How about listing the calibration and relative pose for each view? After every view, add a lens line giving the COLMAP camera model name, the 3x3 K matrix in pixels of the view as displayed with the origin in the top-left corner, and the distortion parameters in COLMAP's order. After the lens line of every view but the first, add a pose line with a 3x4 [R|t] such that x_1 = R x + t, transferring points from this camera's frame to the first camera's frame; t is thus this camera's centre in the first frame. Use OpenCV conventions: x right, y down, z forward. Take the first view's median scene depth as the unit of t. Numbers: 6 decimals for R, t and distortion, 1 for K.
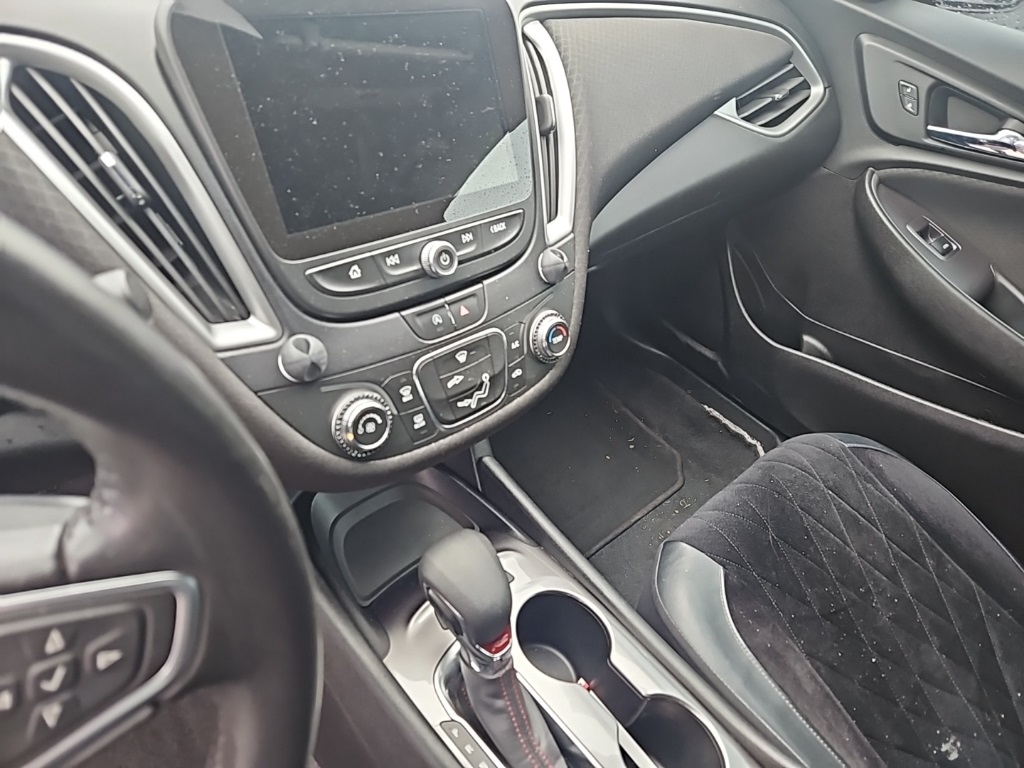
lens RADIAL K [[692.8, 0, 507.7], [0, 692.8, 382.9], [0, 0, 1]] dist [0.076687, -0.063431]
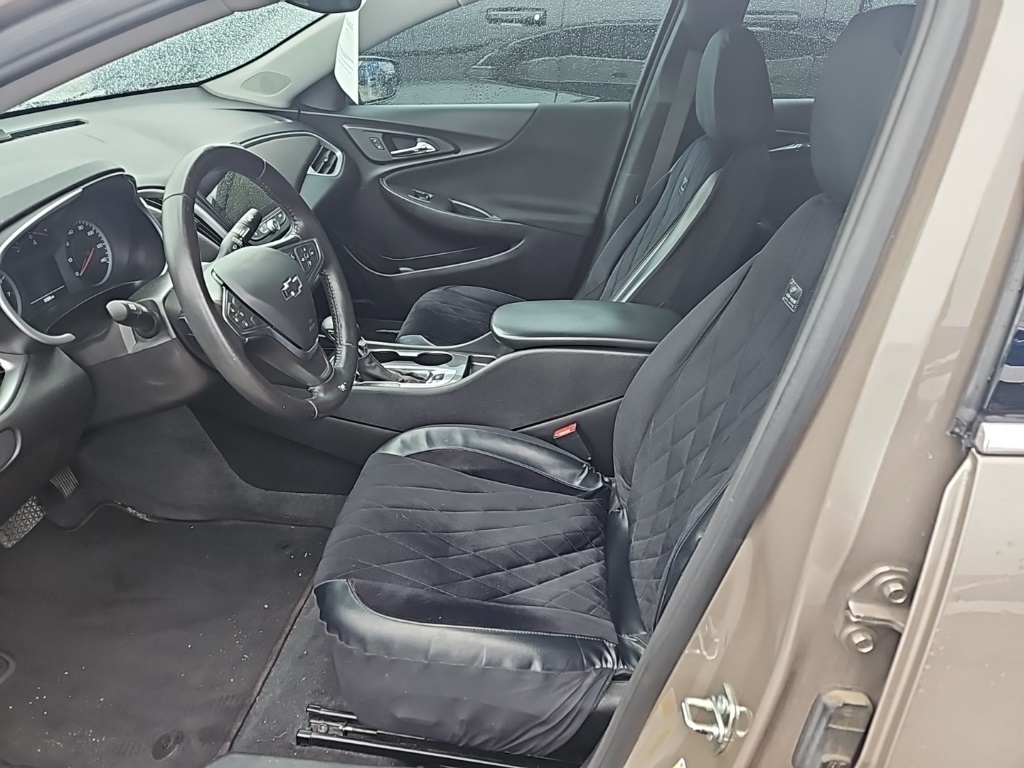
lens RADIAL K [[692.8, 0, 512.6], [0, 692.8, 386.7], [0, 0, 1]] dist [0.076687, -0.063431]
pose [[0.734714, -0.468406, 0.490704, -0.543597], [0.531172, 0.847158, 0.013357, 0.430403], [-0.421960, 0.250835, 0.871224, -0.882900]]
